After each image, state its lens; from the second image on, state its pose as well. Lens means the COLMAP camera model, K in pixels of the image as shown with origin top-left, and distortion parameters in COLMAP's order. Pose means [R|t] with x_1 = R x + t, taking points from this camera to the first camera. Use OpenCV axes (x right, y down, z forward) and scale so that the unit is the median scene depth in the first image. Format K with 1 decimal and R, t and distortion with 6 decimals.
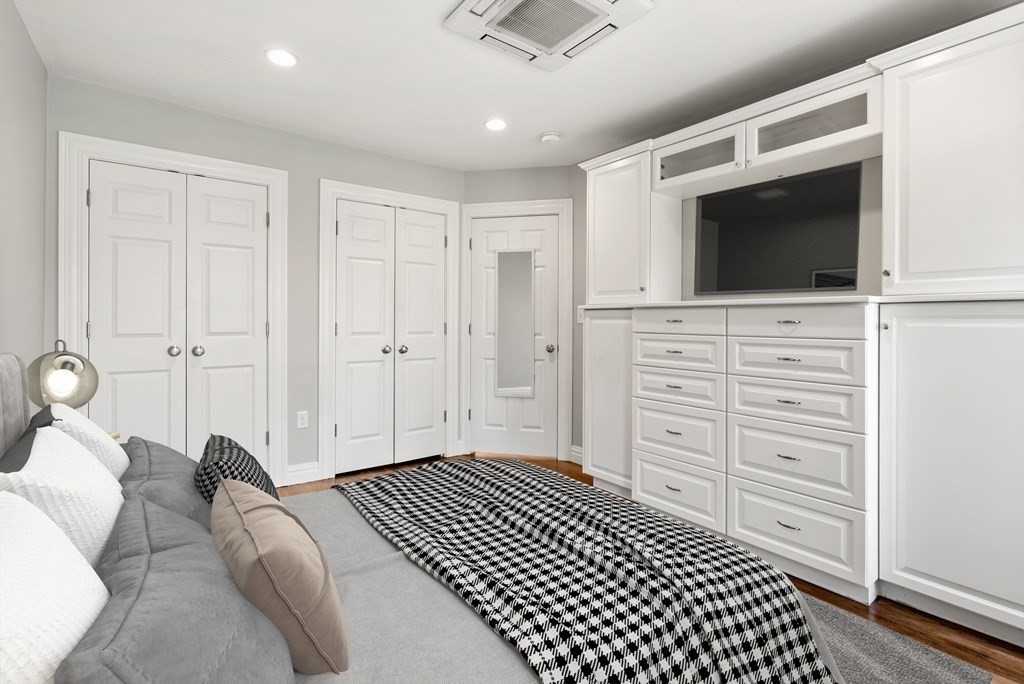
lens RADIAL K [[482.3, 0, 516.8], [0, 482.3, 323.2], [0, 0, 1]] dist [0.002048, 0.000438]
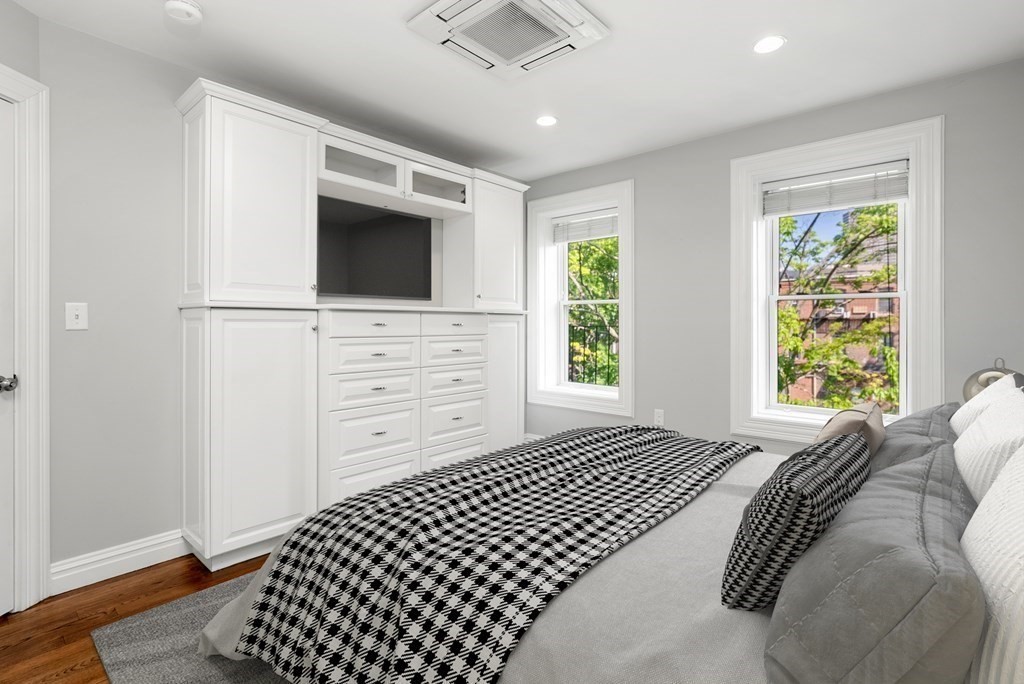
lens RADIAL K [[482.3, 0, 516.8], [0, 482.3, 323.2], [0, 0, 1]] dist [0.002048, 0.000438]
pose [[-0.204900, -0.003871, 0.978775, -0.784113], [0.001931, 0.999989, 0.004359, -0.010937], [-0.978781, 0.002783, -0.204890, 0.986291]]
